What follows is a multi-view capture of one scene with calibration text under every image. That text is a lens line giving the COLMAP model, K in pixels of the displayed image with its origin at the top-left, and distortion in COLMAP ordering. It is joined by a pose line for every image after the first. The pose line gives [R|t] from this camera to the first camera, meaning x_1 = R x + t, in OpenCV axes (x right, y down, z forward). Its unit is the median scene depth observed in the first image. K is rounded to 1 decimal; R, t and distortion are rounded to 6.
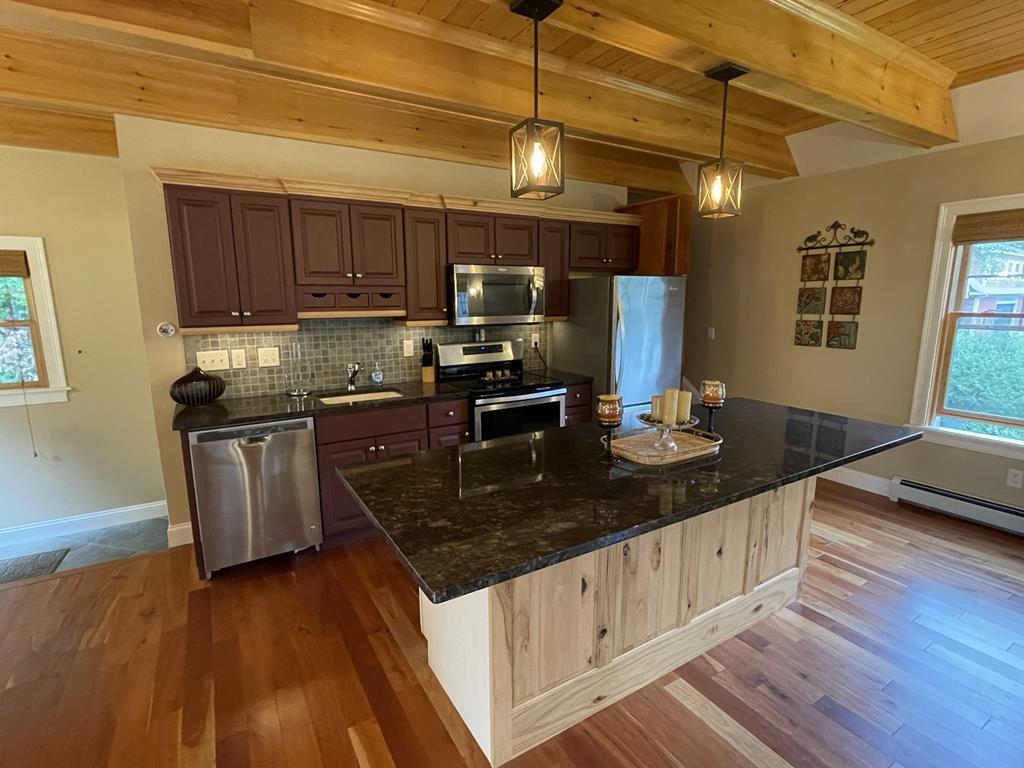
lens RADIAL K [[505.4, 0, 510.6], [0, 505.4, 385.0], [0, 0, 1]] dist [-0.003127, -0.000356]
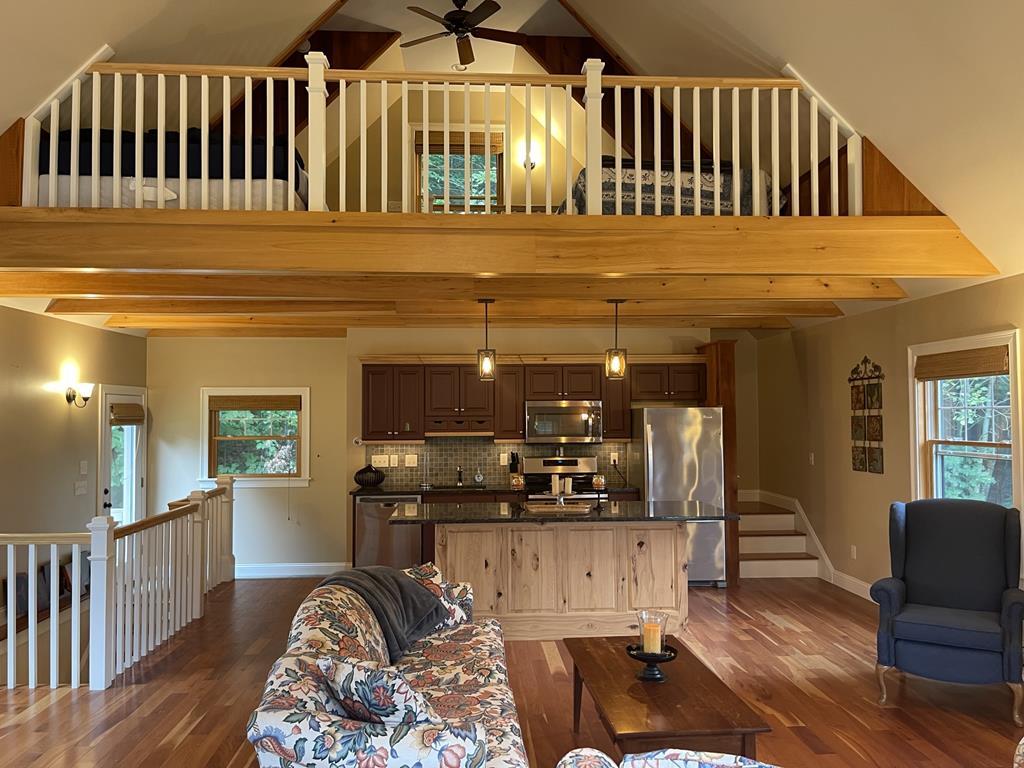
lens RADIAL K [[772.8, 0, 512.2], [0, 772.8, 386.5], [0, 0, 1]] dist [0.079675, -0.103244]
pose [[0.885657, -0.016725, -0.464038, 0.864315], [-0.079548, 0.979112, -0.187113, 0.135512], [0.457475, 0.202631, 0.865828, -0.927444]]
